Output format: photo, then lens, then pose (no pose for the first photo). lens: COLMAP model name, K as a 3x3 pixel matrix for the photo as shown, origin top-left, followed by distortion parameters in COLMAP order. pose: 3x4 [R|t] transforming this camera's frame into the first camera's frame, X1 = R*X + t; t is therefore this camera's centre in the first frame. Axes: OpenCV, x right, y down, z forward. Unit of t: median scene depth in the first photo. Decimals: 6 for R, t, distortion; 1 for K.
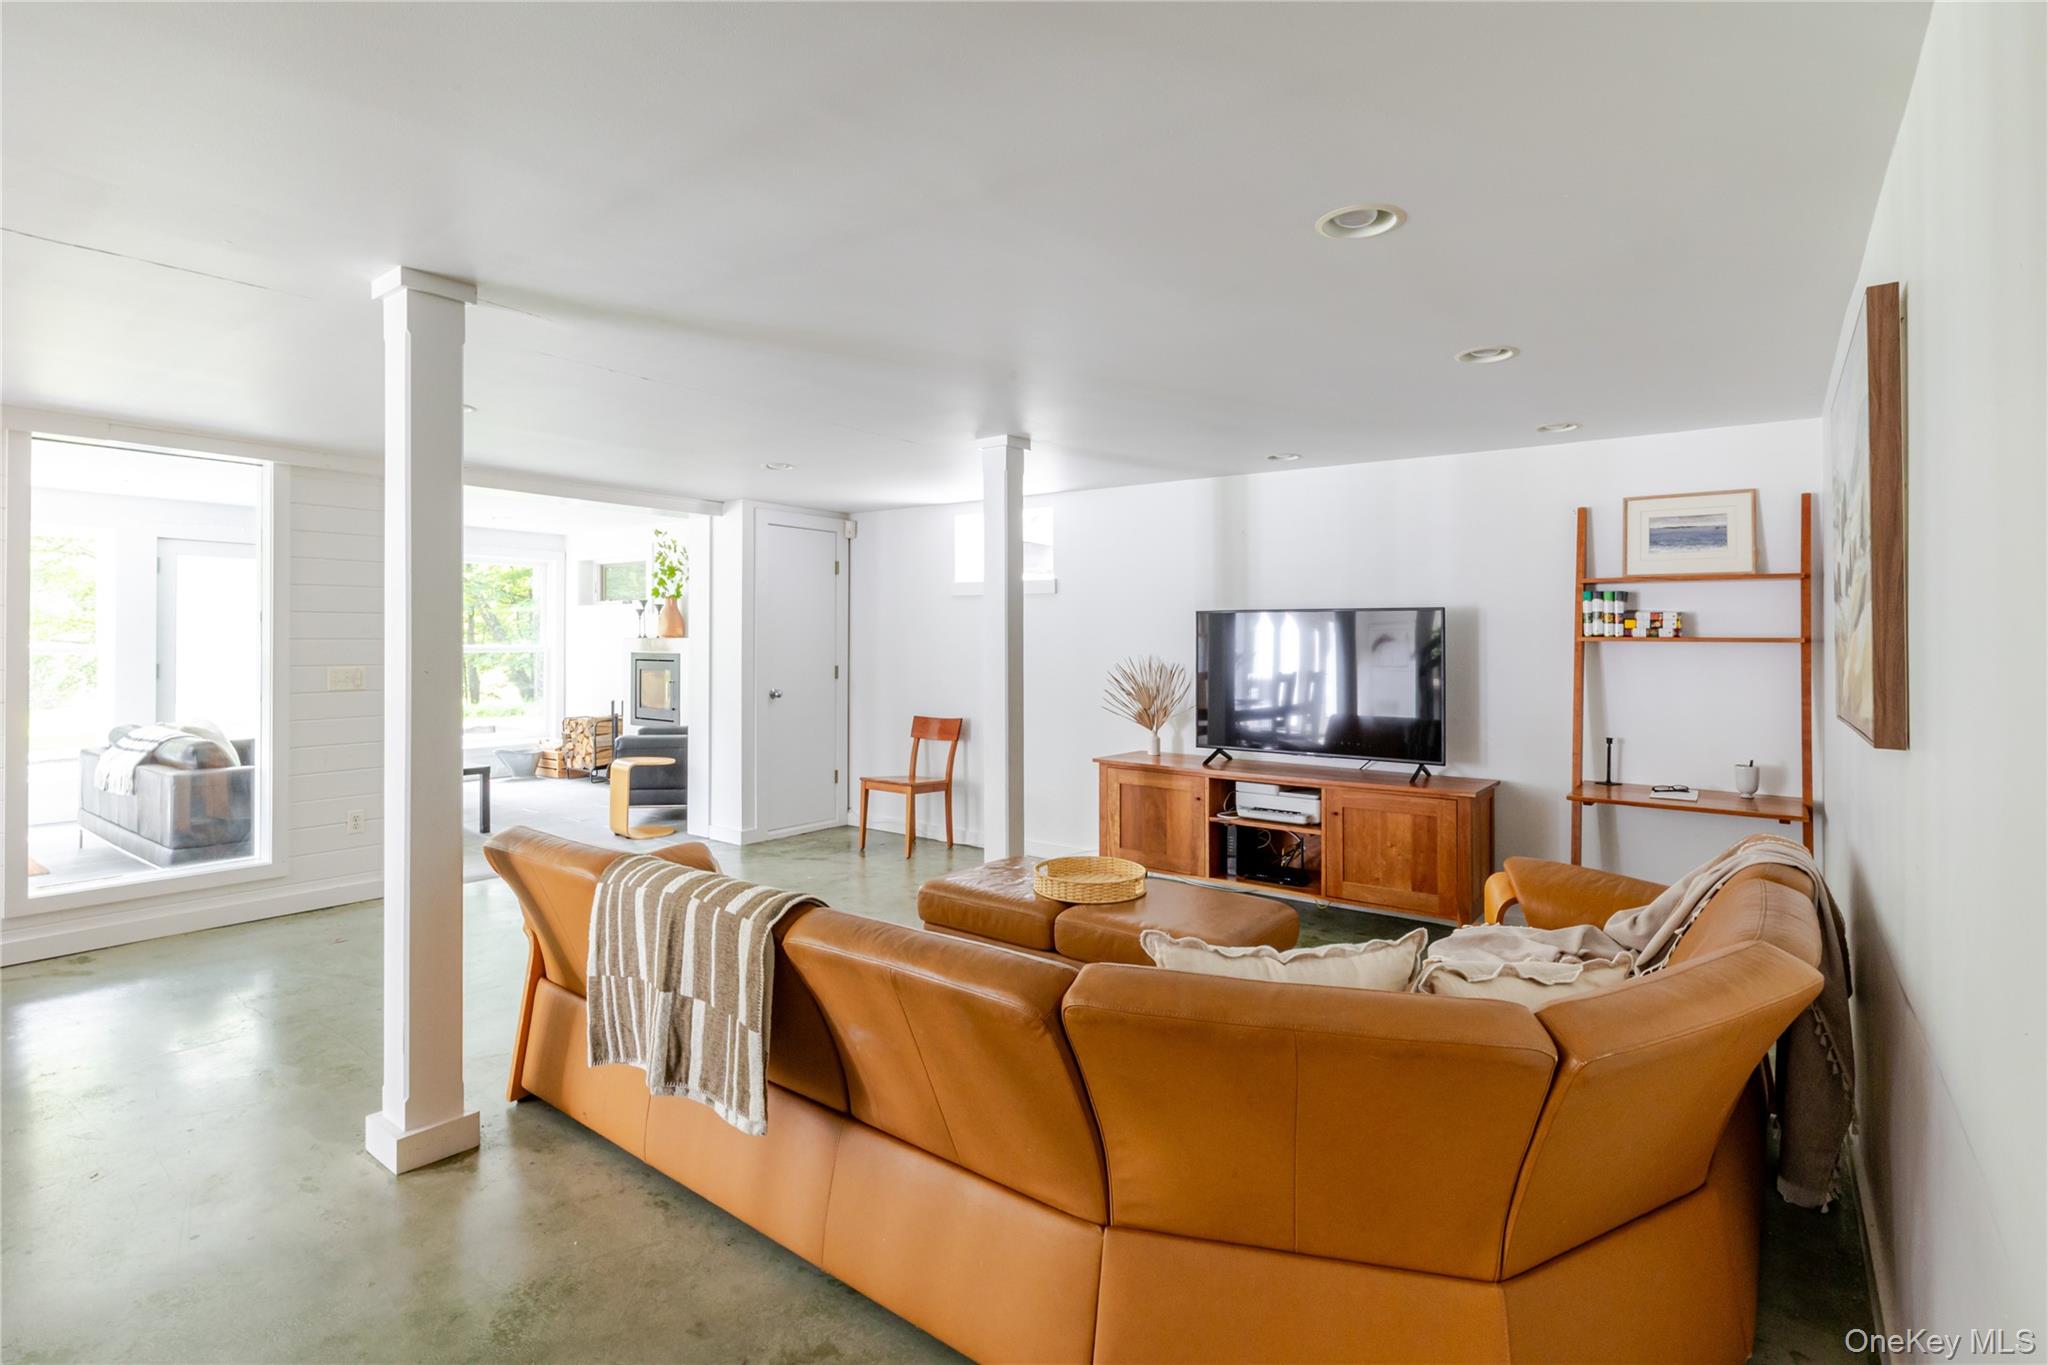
lens RADIAL K [[981.1, 0, 1022.9], [0, 981.1, 633.8], [0, 0, 1]] dist [-0.009388, 0.000286]
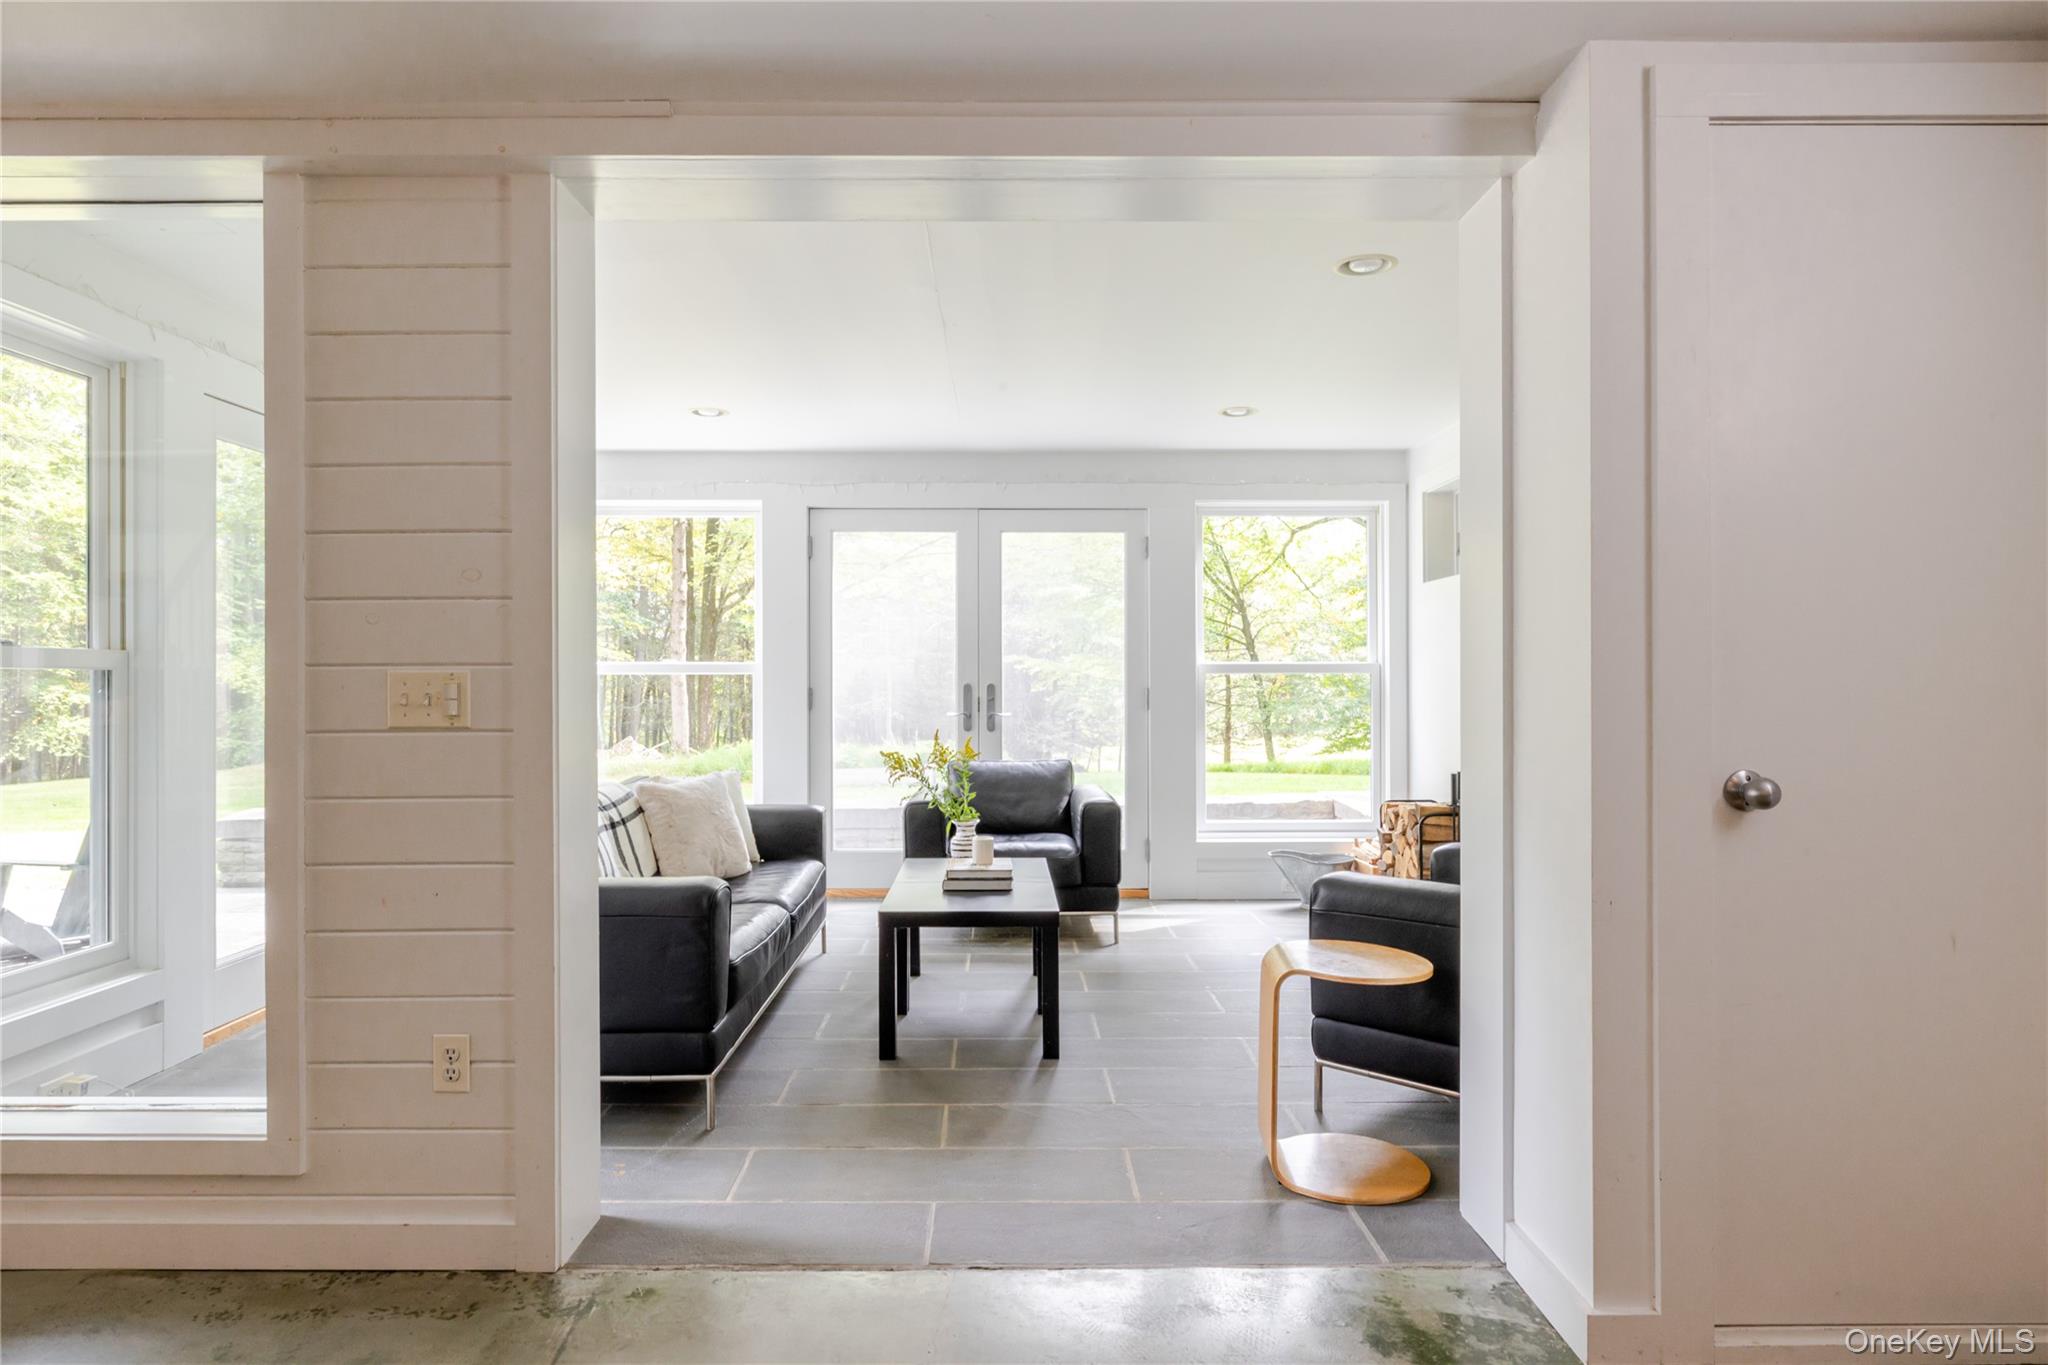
lens RADIAL K [[1208.3, 0, 1014.8], [0, 1208.3, 693.6], [0, 0, 1]] dist [0.001531, 0.000307]
pose [[0.604898, 0.000746, -0.796303, -0.088991], [0.011399, 0.999889, 0.009596, 0.023321], [0.796221, -0.014882, 0.604822, 0.492602]]
